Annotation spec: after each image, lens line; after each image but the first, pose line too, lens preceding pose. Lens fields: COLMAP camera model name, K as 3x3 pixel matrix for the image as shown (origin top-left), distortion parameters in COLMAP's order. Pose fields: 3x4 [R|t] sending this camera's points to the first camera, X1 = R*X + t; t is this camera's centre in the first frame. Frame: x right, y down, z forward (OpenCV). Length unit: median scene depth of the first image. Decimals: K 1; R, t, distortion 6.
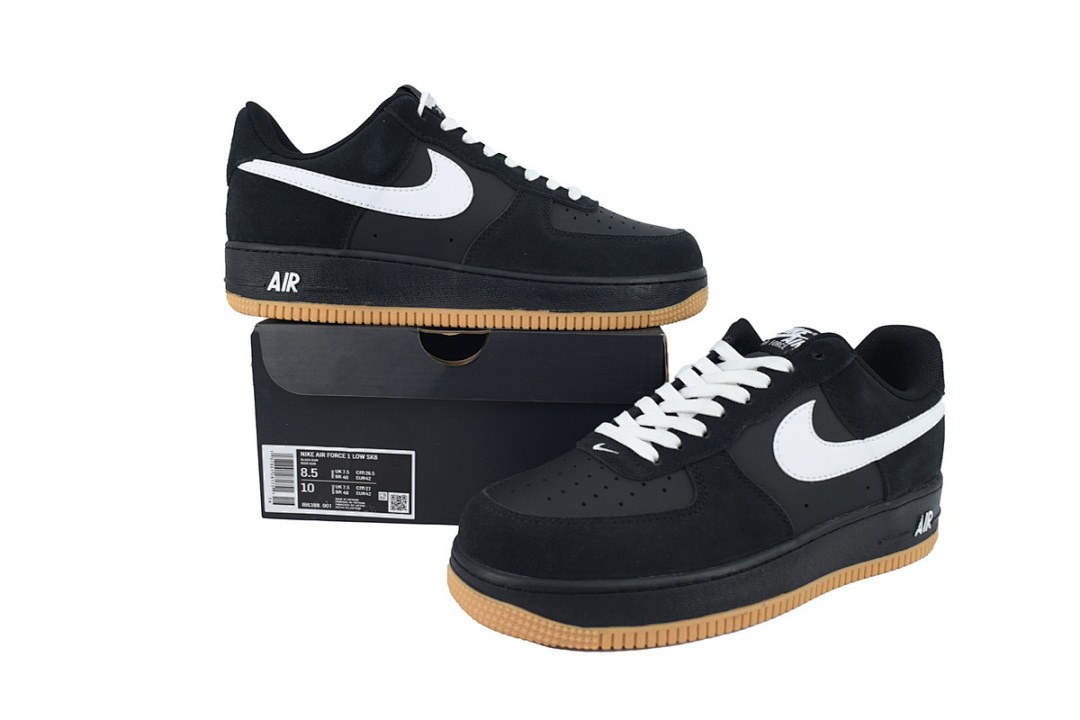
lens RADIAL K [[806.7, 0, 533.3], [0, 806.7, 363.8], [0, 0, 1]] dist [-0.001676, 0.008537]
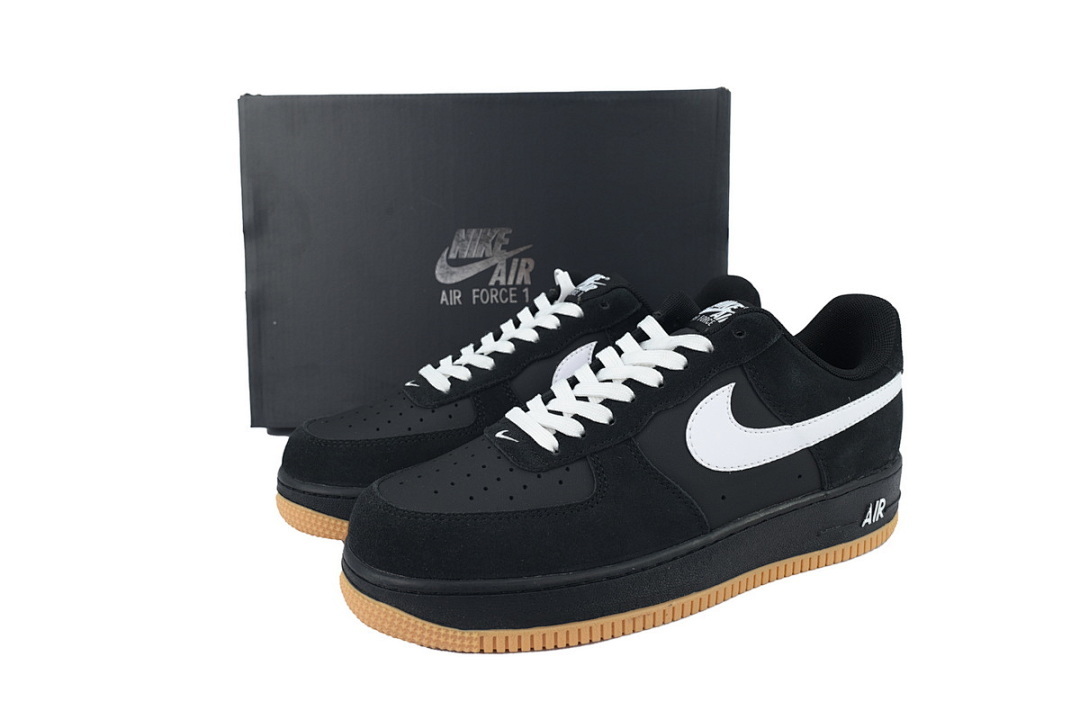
lens RADIAL K [[806.7, 0, 539.9], [0, 806.7, 359.2], [0, 0, 1]] dist [-0.001676, 0.008537]
pose [[0.996420, -0.012042, -0.083675, 0.209006], [0.016181, 0.998669, 0.048967, -0.030344], [0.082974, -0.050145, 0.995289, 0.073819]]
